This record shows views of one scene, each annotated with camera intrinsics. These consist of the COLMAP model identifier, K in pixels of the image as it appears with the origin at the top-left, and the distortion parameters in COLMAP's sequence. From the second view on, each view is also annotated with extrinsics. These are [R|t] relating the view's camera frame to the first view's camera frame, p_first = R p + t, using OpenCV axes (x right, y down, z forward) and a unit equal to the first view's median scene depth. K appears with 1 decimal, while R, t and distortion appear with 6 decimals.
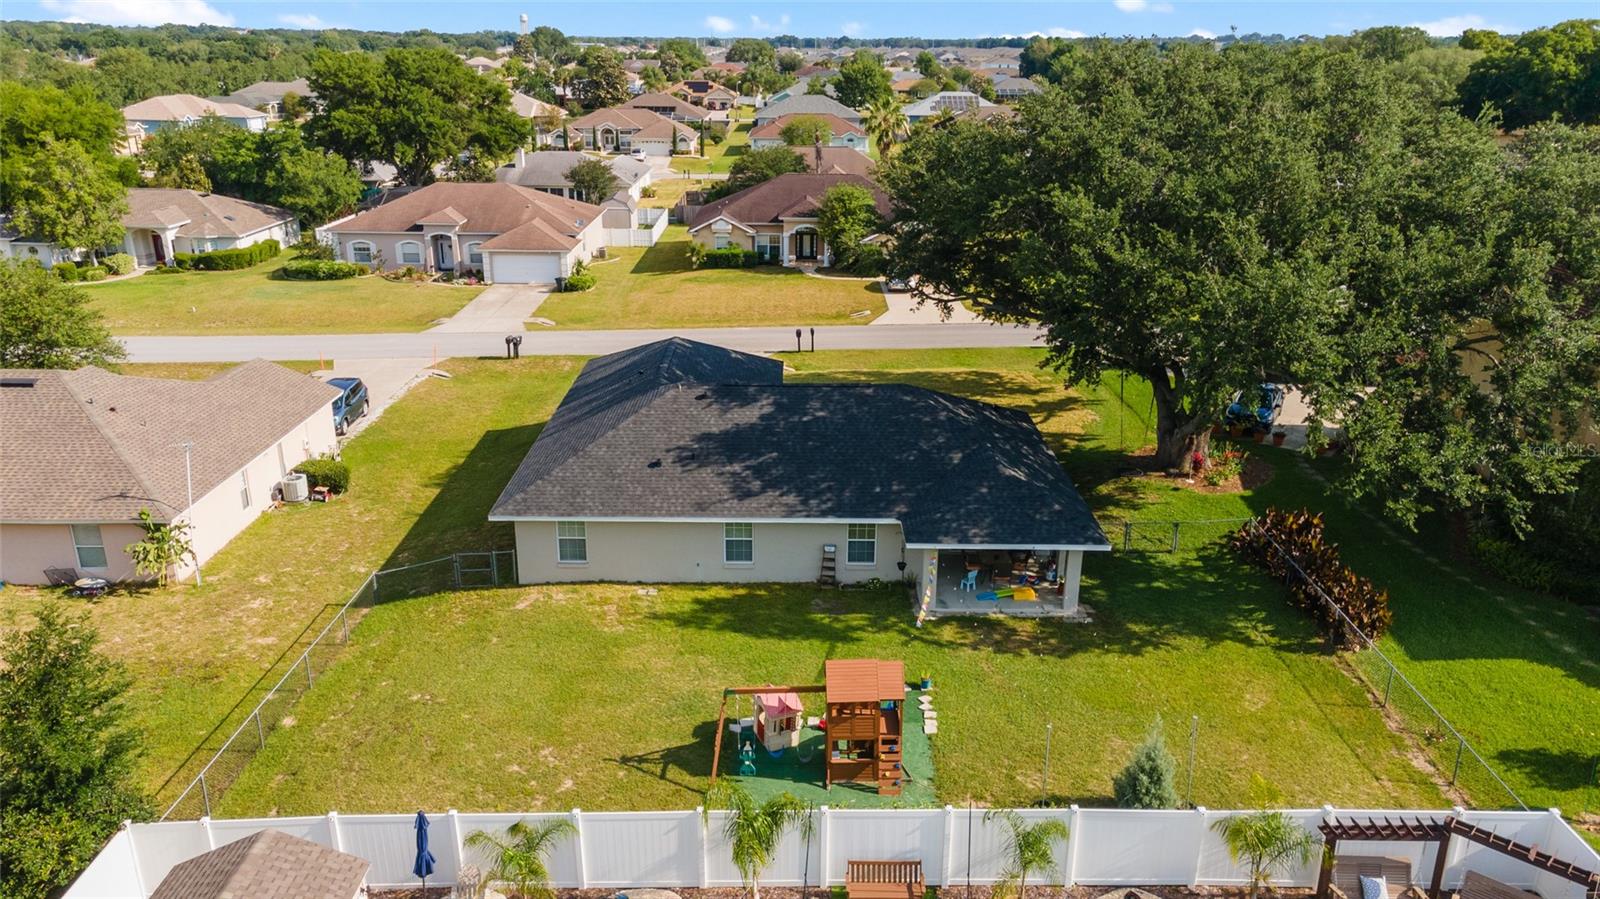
lens RADIAL K [[1161.7, 0, 793.0], [0, 1161.7, 447.1], [0, 0, 1]] dist [0.045255, 0.001228]
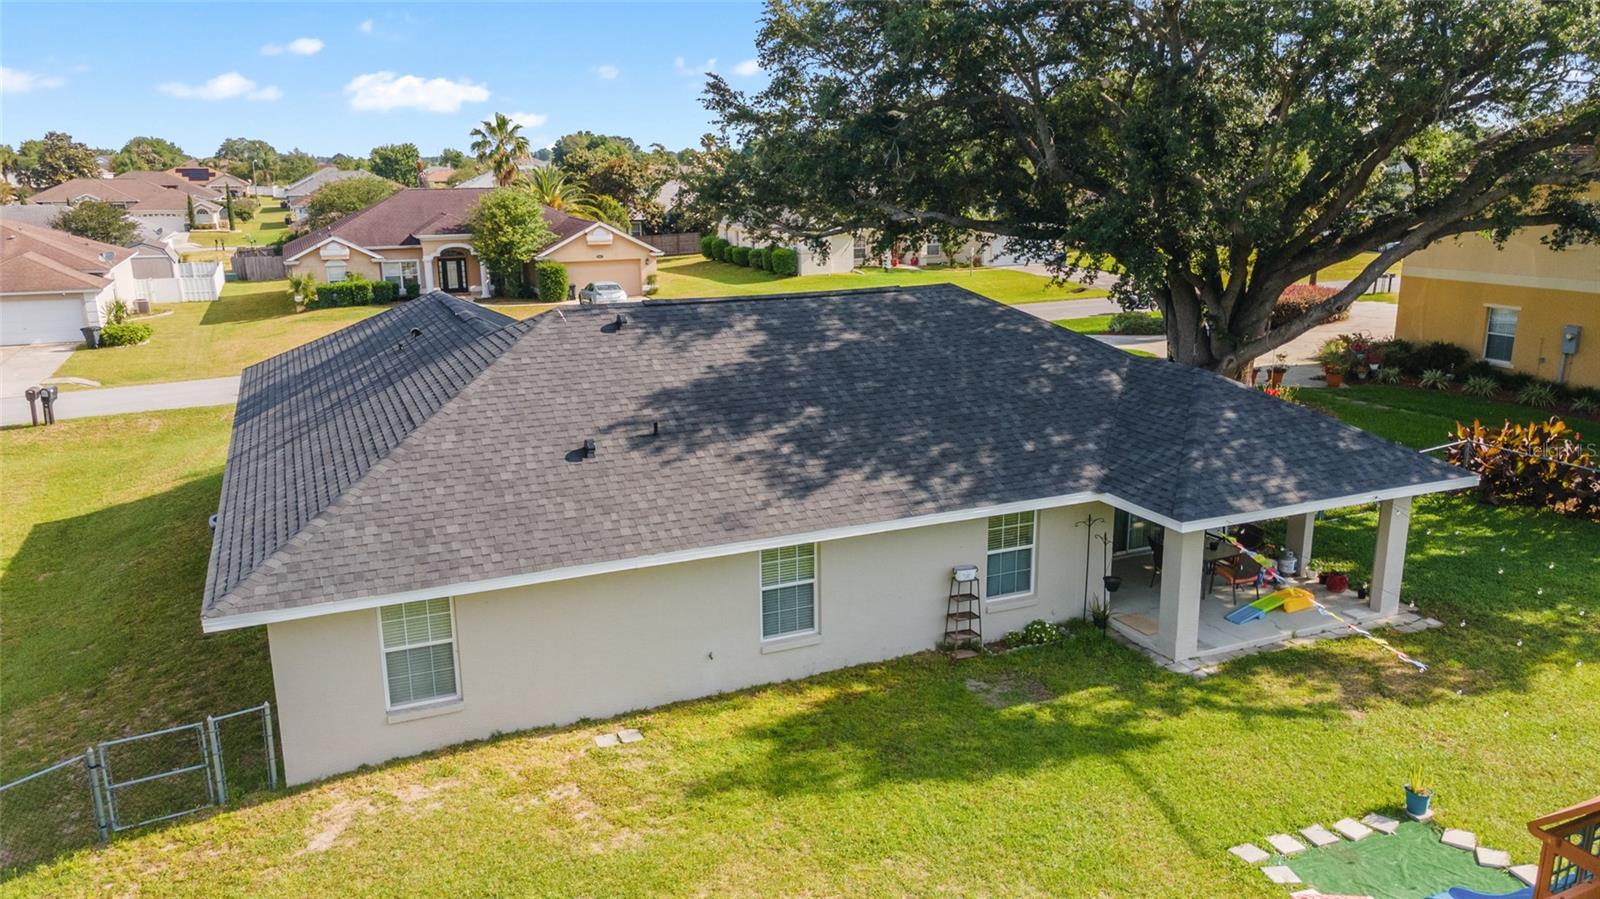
lens RADIAL K [[1162.7, 0, 797.4], [0, 1162.7, 452.3], [0, 0, 1]] dist [0.010188, 0.067818]
pose [[0.917663, -0.113392, 0.380838, -0.184575], [0.146999, 0.987300, -0.060245, 0.046852], [-0.369170, 0.111268, 0.922677, 0.476510]]
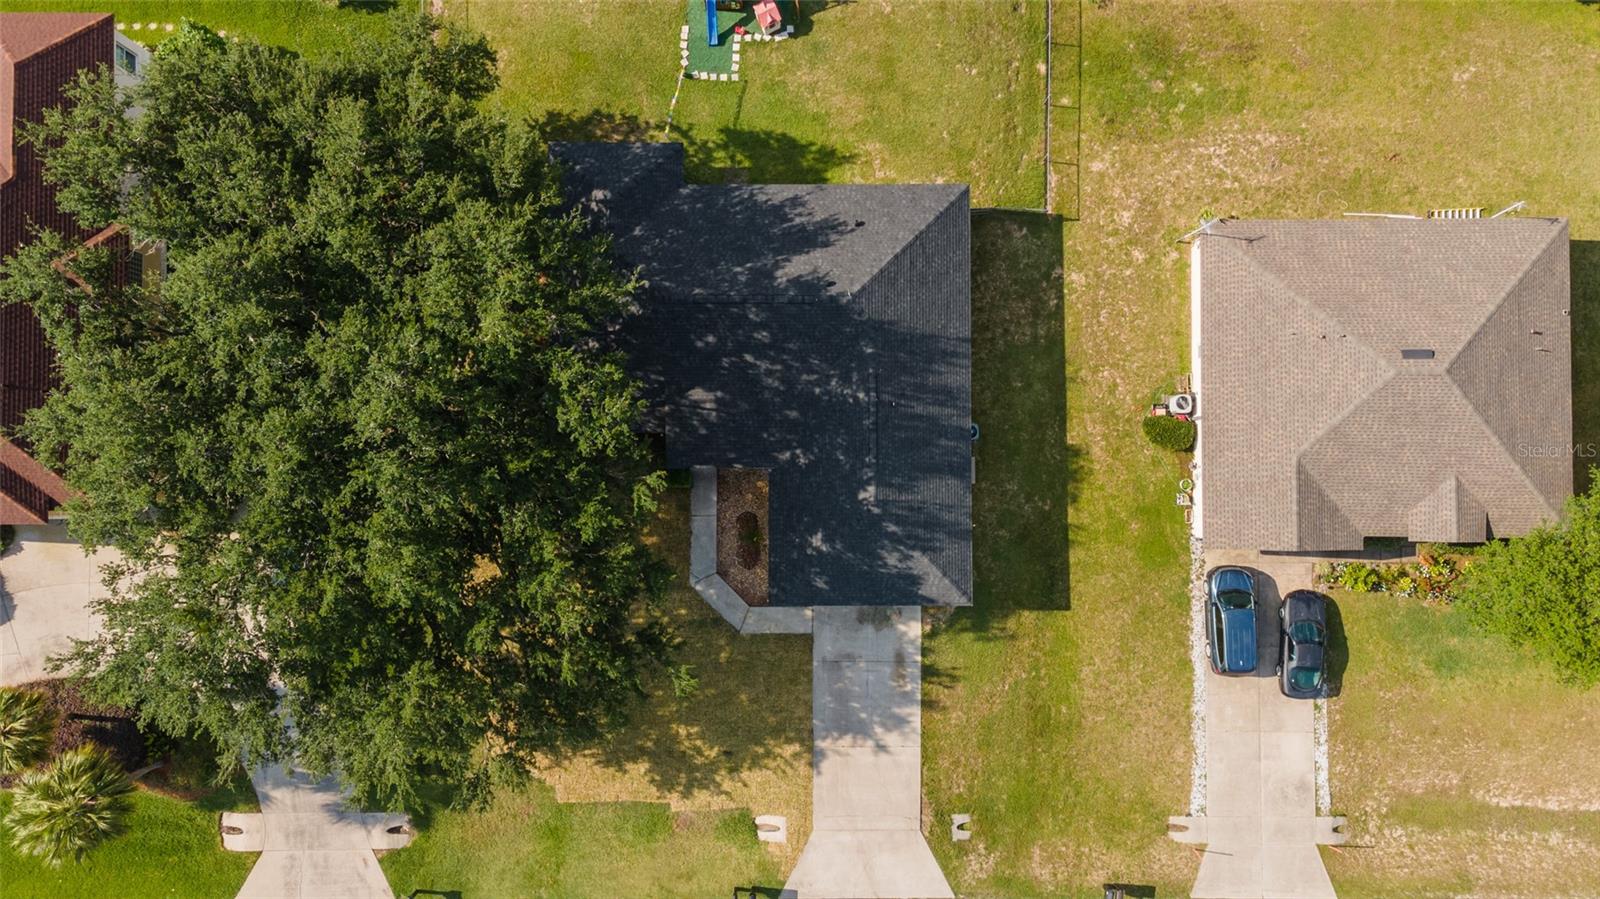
lens RADIAL K [[1178.6, 0, 800.0], [0, 1178.6, 449.5], [0, 0, 1]] dist [0.043343, -0.001184]
pose [[-0.999972, 0.004589, -0.005829, -0.033628], [-0.006928, -0.296708, 0.954943, -1.193471], [0.002653, 0.954957, 0.296732, 0.728994]]
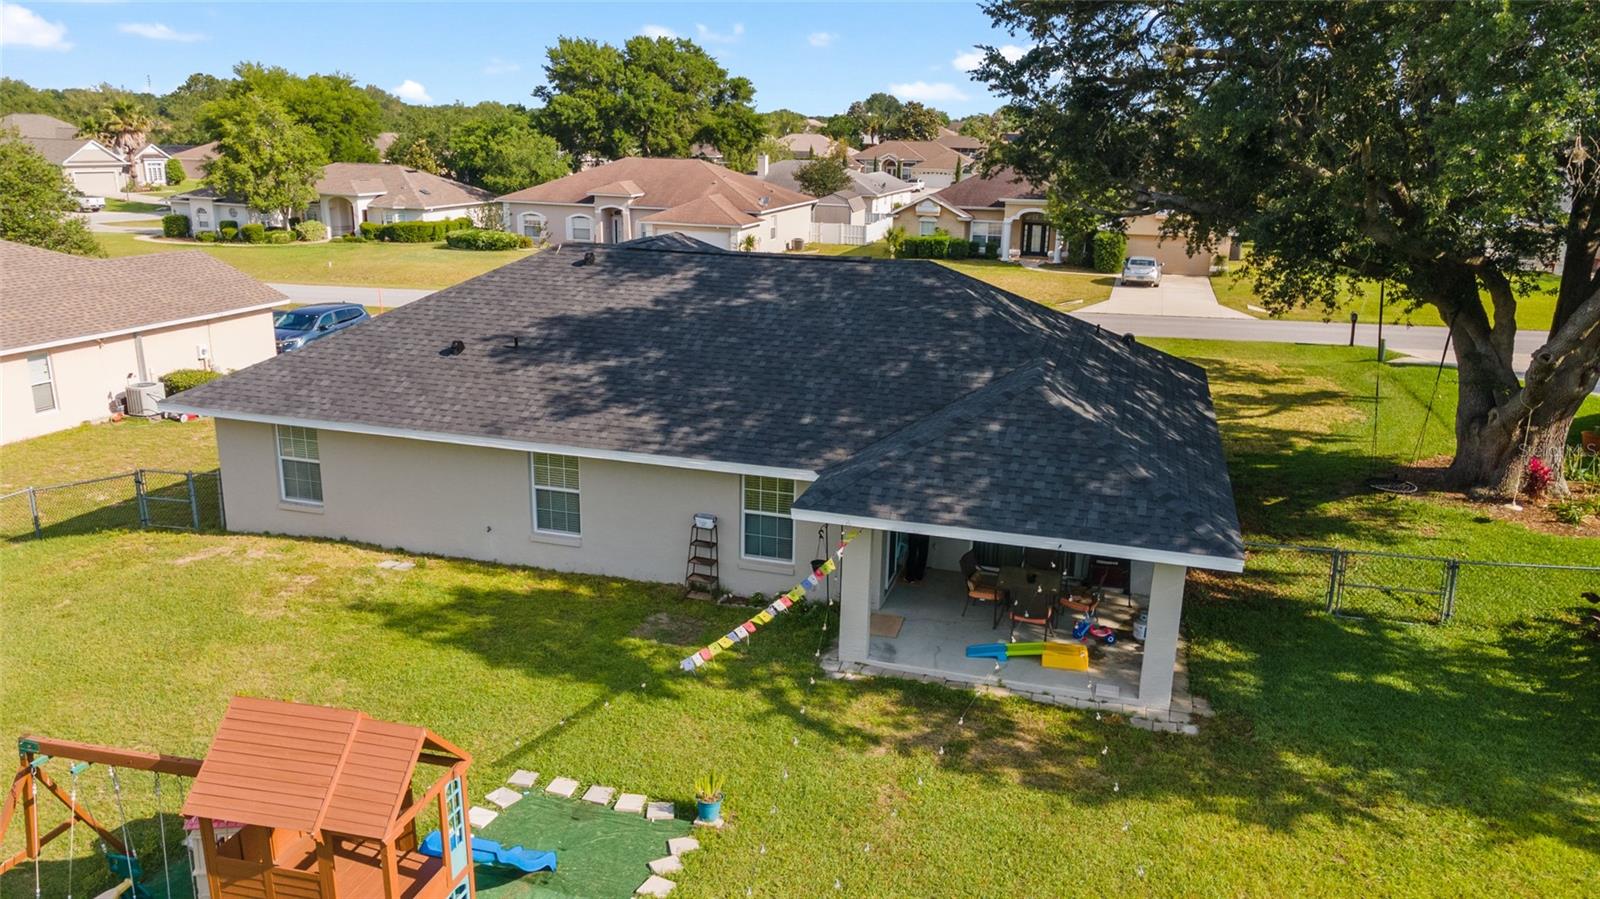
lens RADIAL K [[1165.7, 0, 792.8], [0, 1165.7, 445.6], [0, 0, 1]] dist [0.036392, 0.001193]
pose [[0.958174, 0.086992, -0.272646, 0.178661], [-0.106171, 0.992749, -0.056368, 0.066370], [0.265765, 0.082958, 0.960462, 0.422494]]
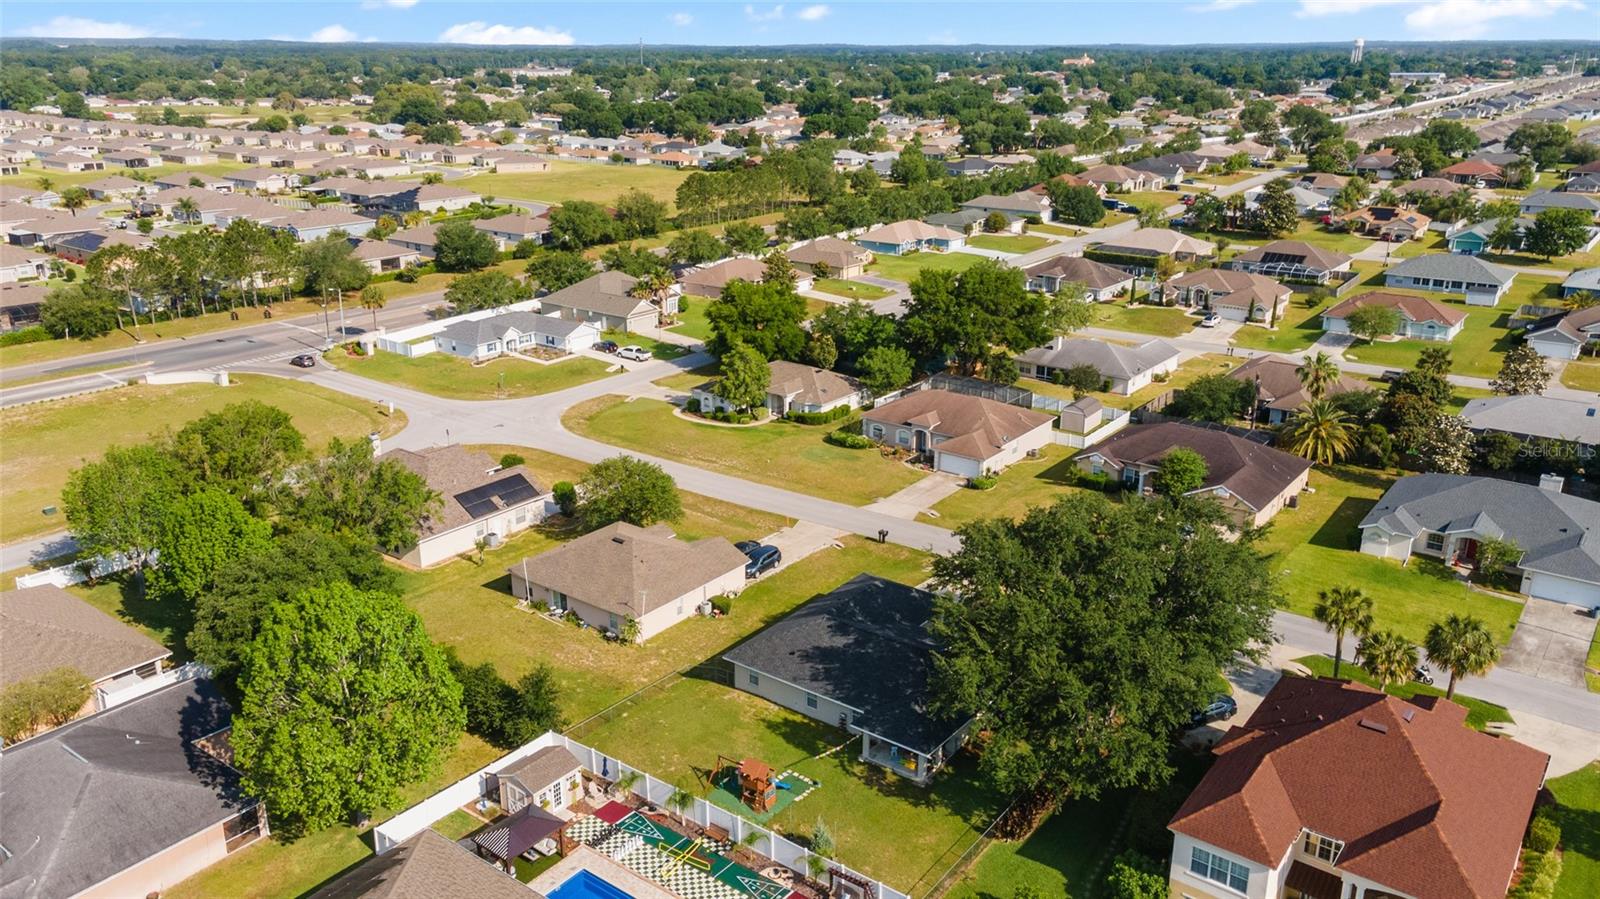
lens RADIAL K [[1193.4, 0, 784.0], [0, 1193.4, 448.6], [0, 0, 1]] dist [0.031463, -0.001134]
pose [[0.793207, 0.187495, -0.579368, 0.980177], [-0.195001, 0.979527, 0.050021, -0.420471], [0.576886, 0.073300, 0.813529, -0.792783]]
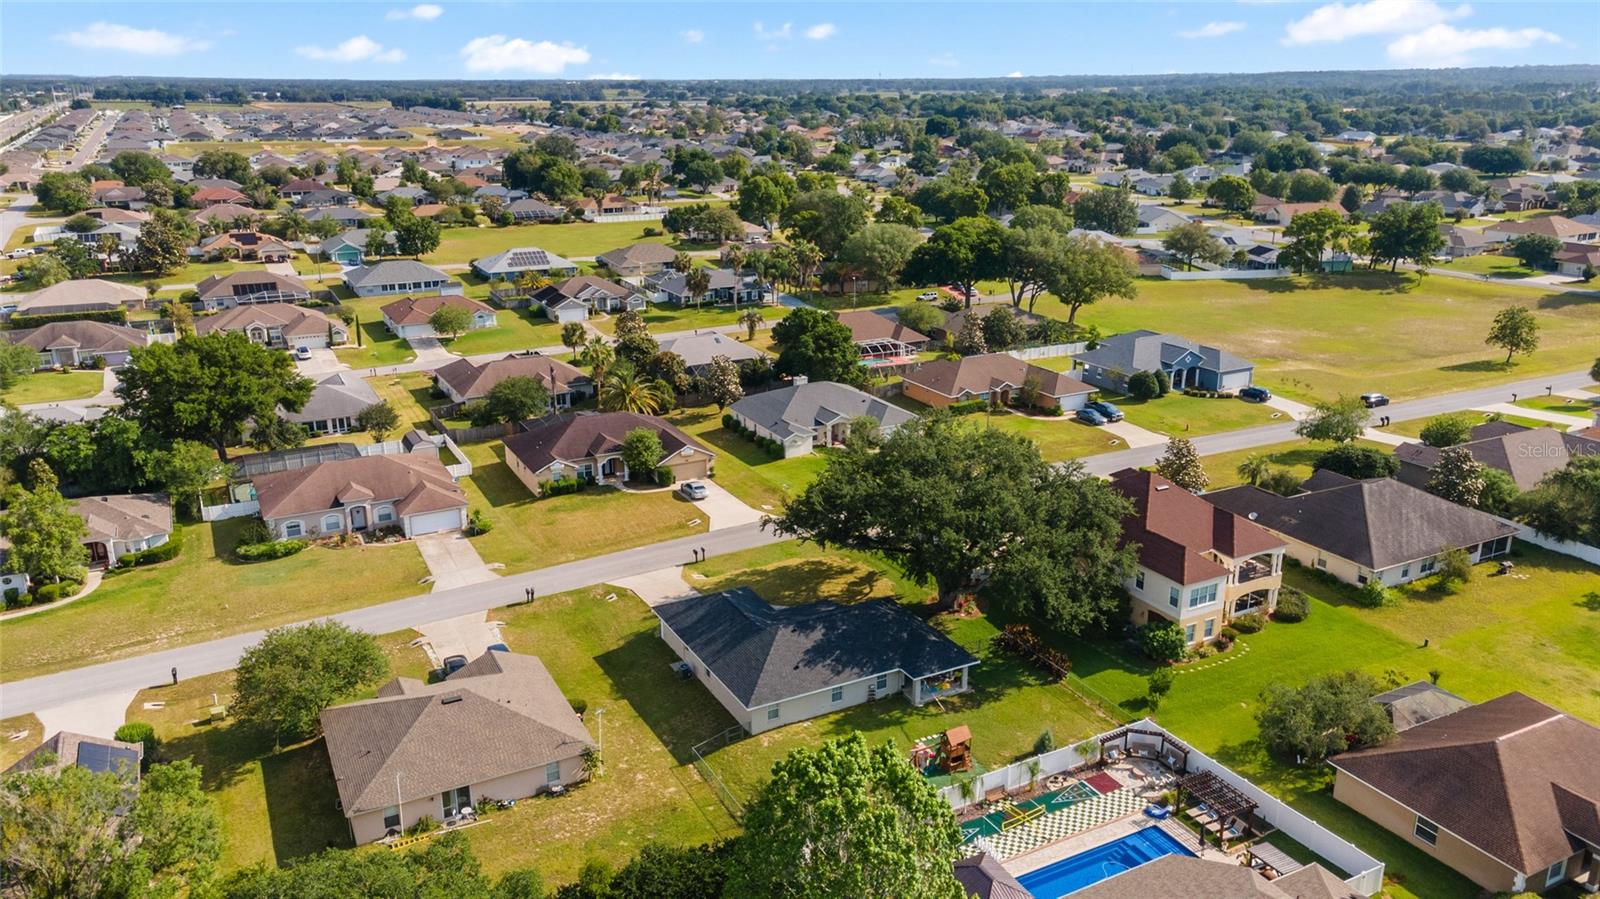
lens RADIAL K [[1153.7, 0, 791.7], [0, 1153.7, 461.1], [0, 0, 1]] dist [0.041893, 0.000072]
pose [[0.885155, -0.156164, 0.438308, -0.912379], [0.162957, 0.986380, 0.022348, -0.378092], [-0.435828, 0.051644, 0.898547, -0.908186]]
